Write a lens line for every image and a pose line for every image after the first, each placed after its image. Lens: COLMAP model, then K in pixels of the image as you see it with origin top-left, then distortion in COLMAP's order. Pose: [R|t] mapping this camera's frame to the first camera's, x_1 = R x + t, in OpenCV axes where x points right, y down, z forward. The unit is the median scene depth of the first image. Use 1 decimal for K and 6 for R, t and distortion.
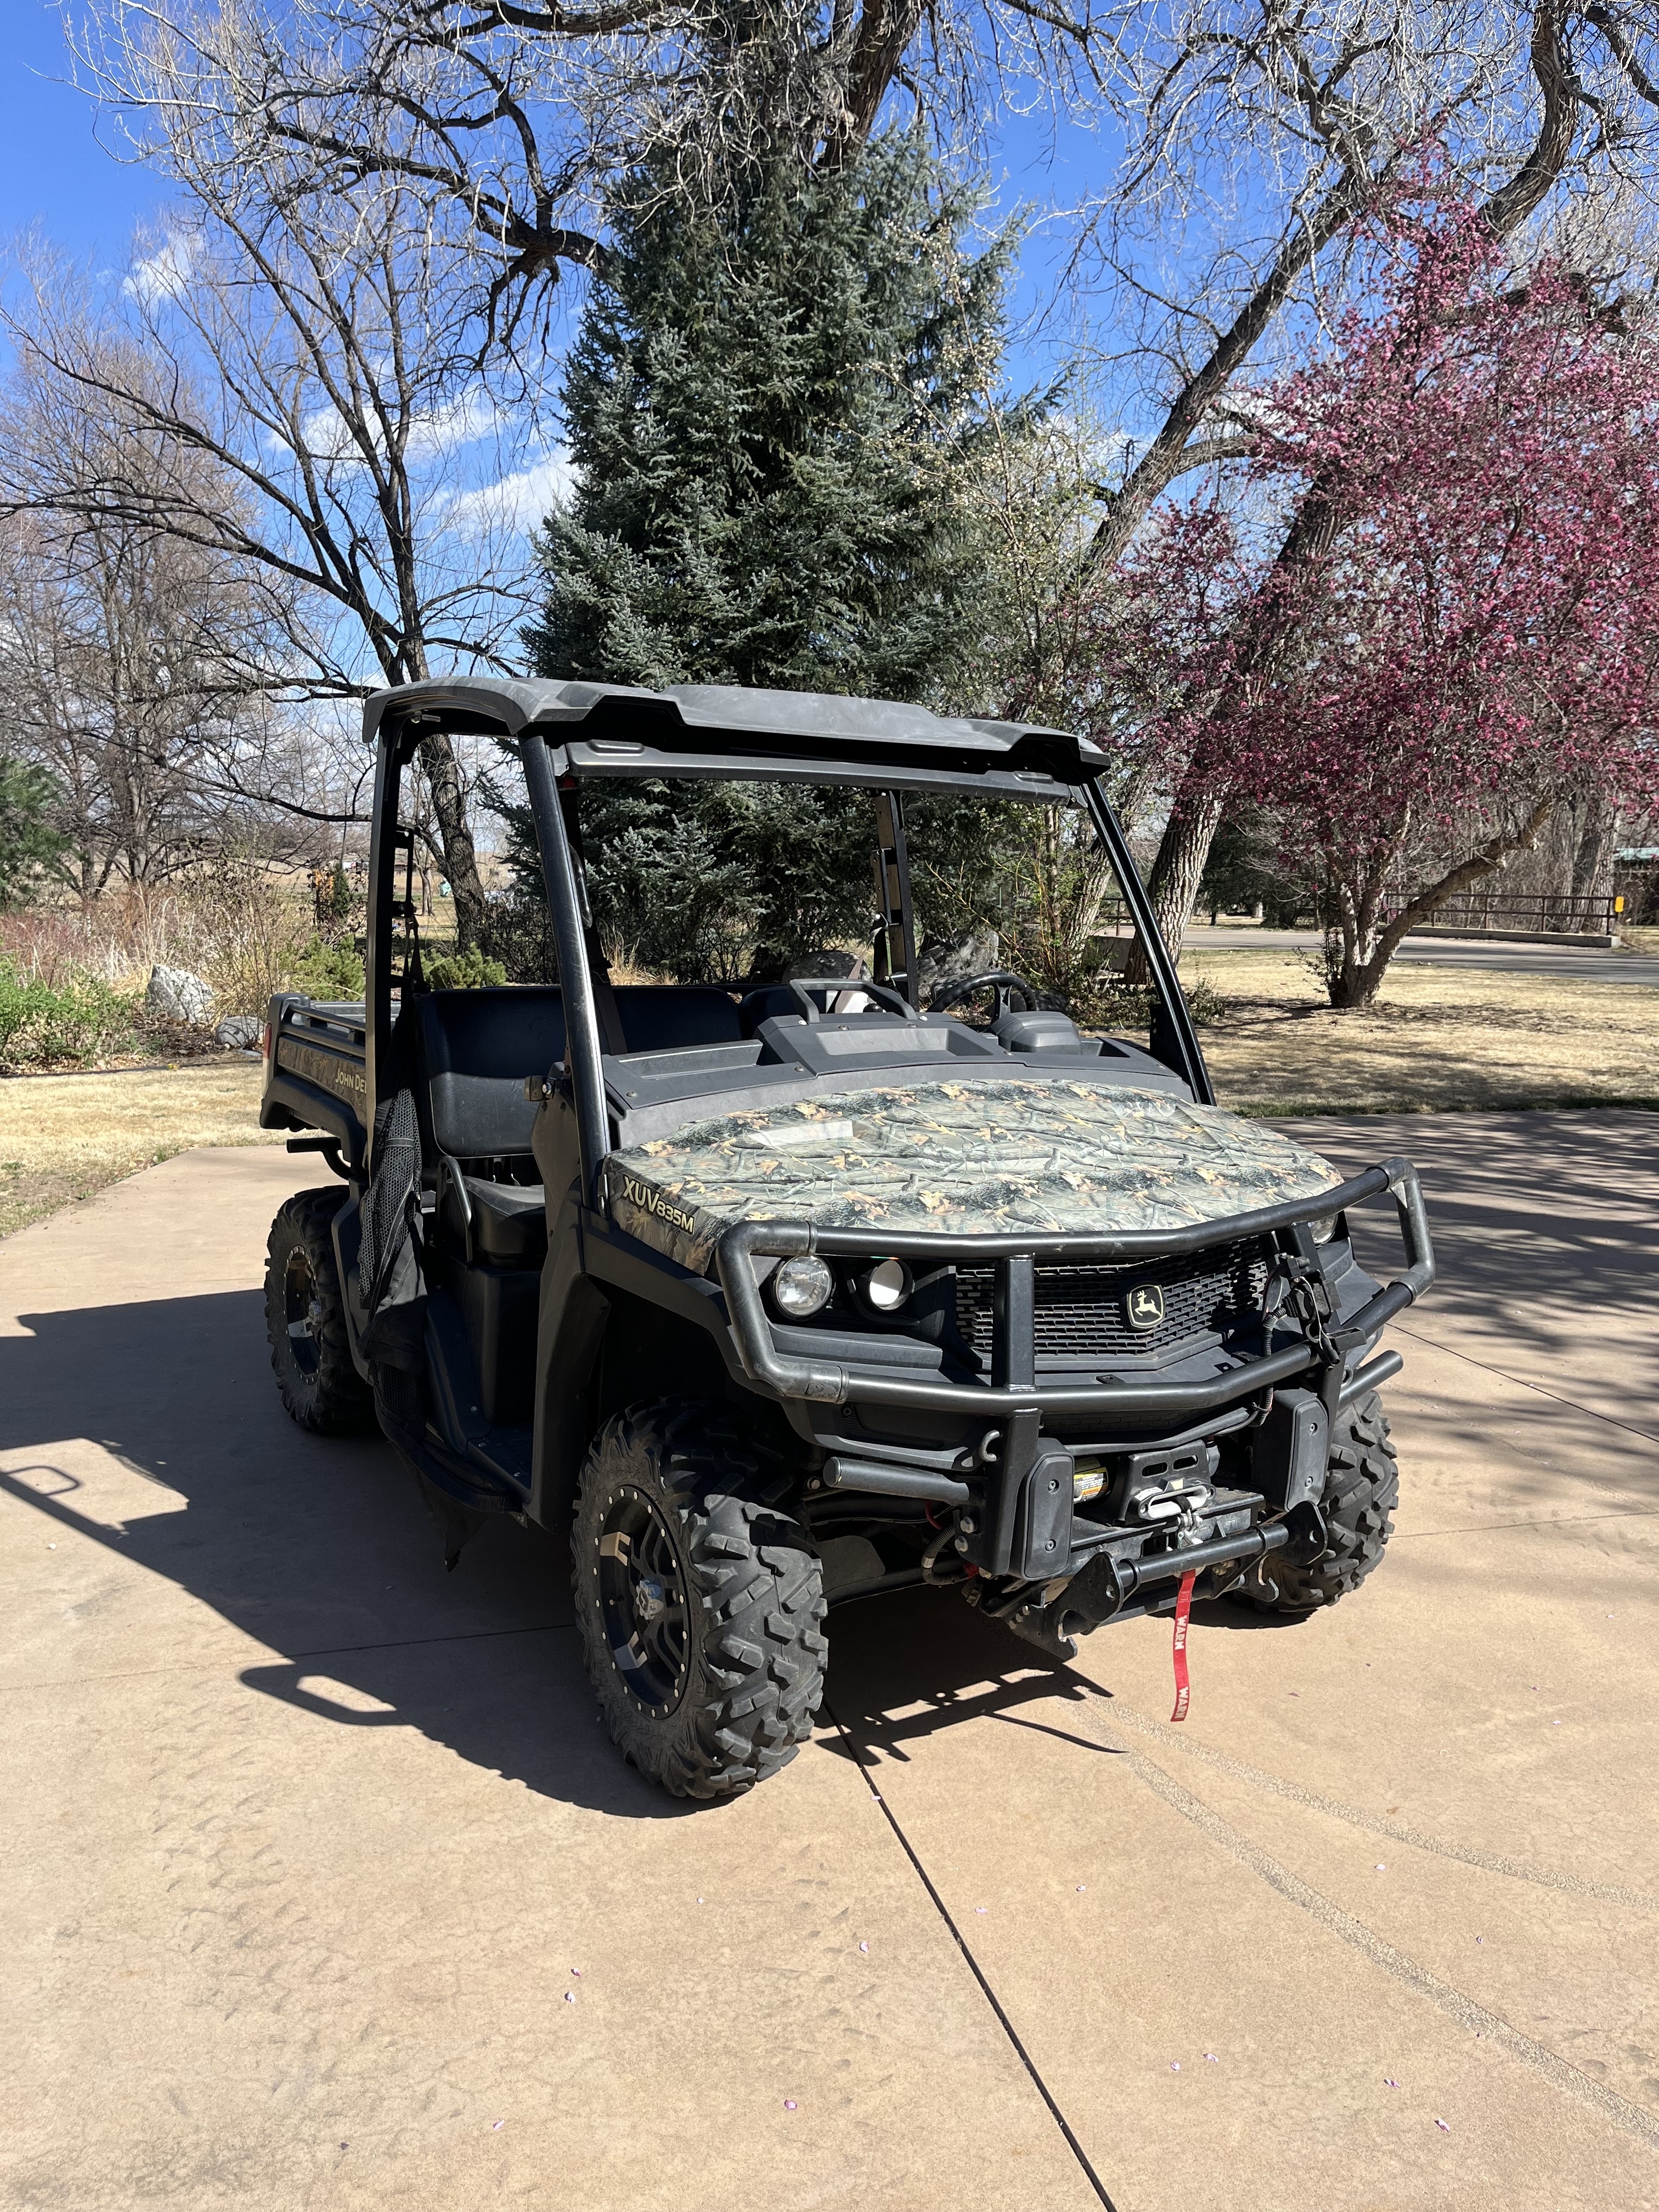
lens RADIAL K [[1719.7, 0, 829.5], [0, 1719.7, 1106.0], [0, 0, 1]] dist [0.080300, -0.128752]
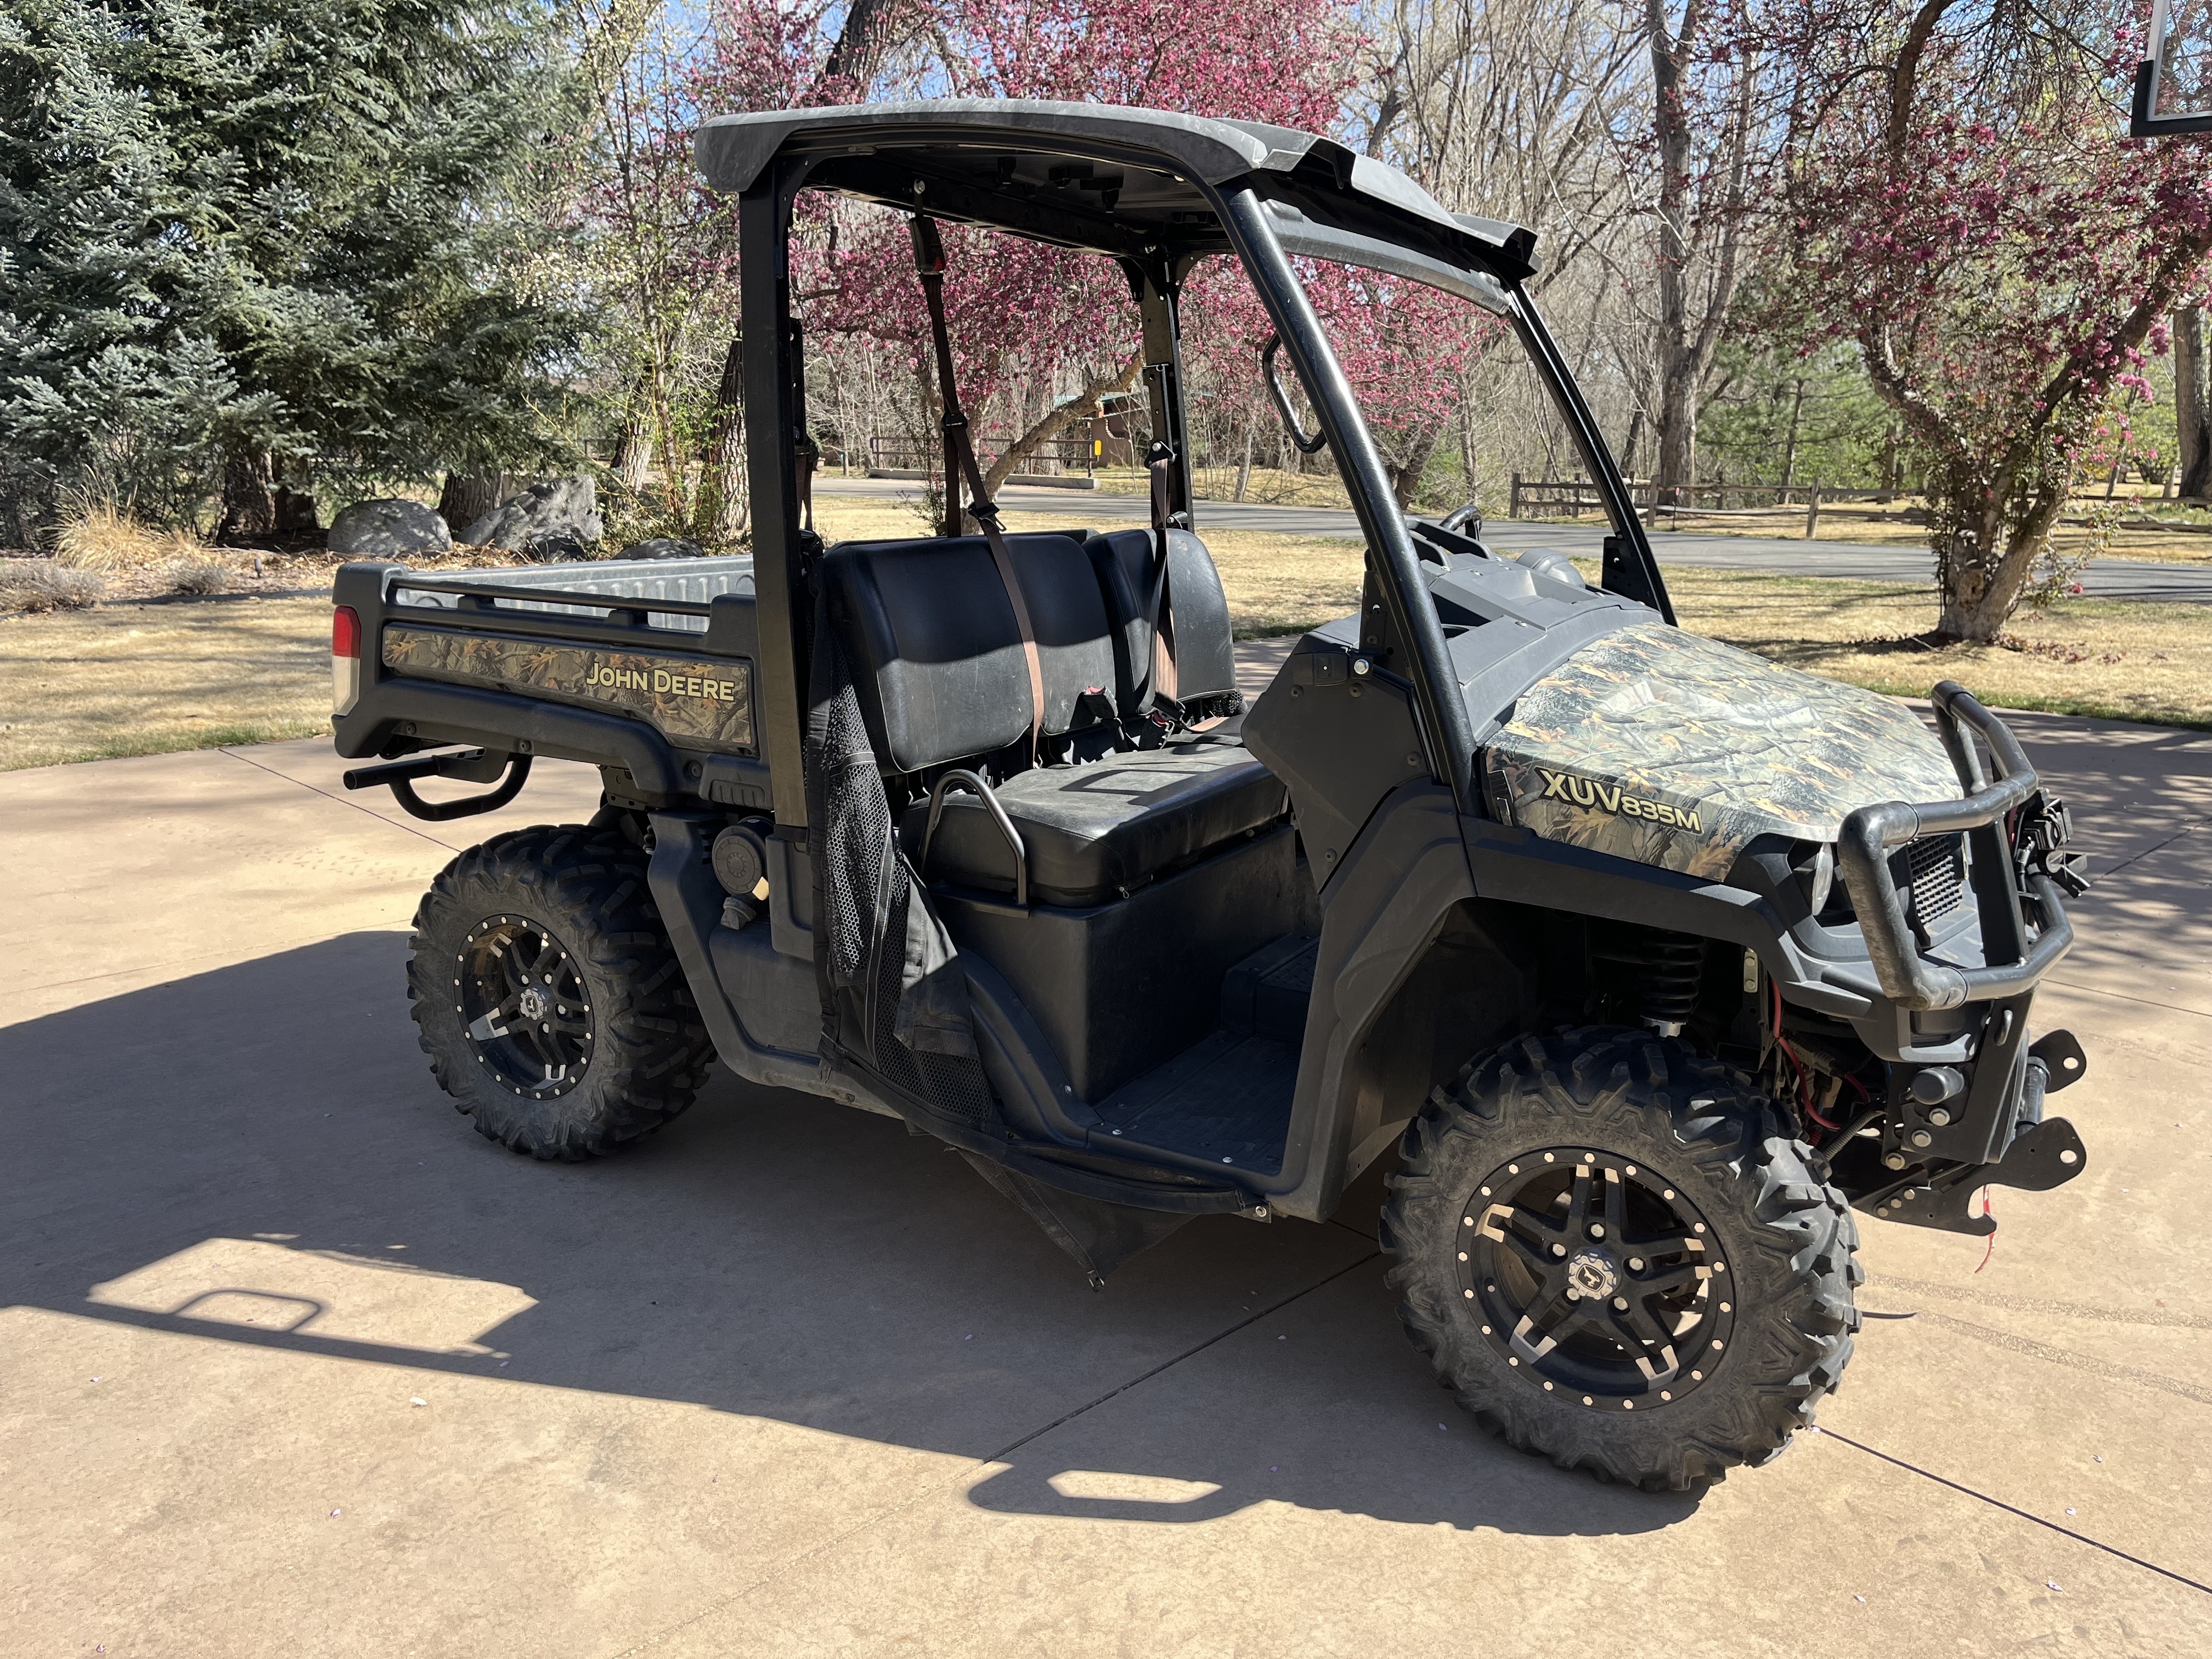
lens RADIAL K [[1719.7, 0, 1106.0], [0, 1719.7, 829.5], [0, 0, 1]] dist [0.080300, -0.128752]
pose [[0.876079, -0.107492, 0.470034, -0.116039], [0.059953, 0.991553, 0.115014, -0.006154], [-0.478426, -0.072581, 0.875123, 0.069013]]
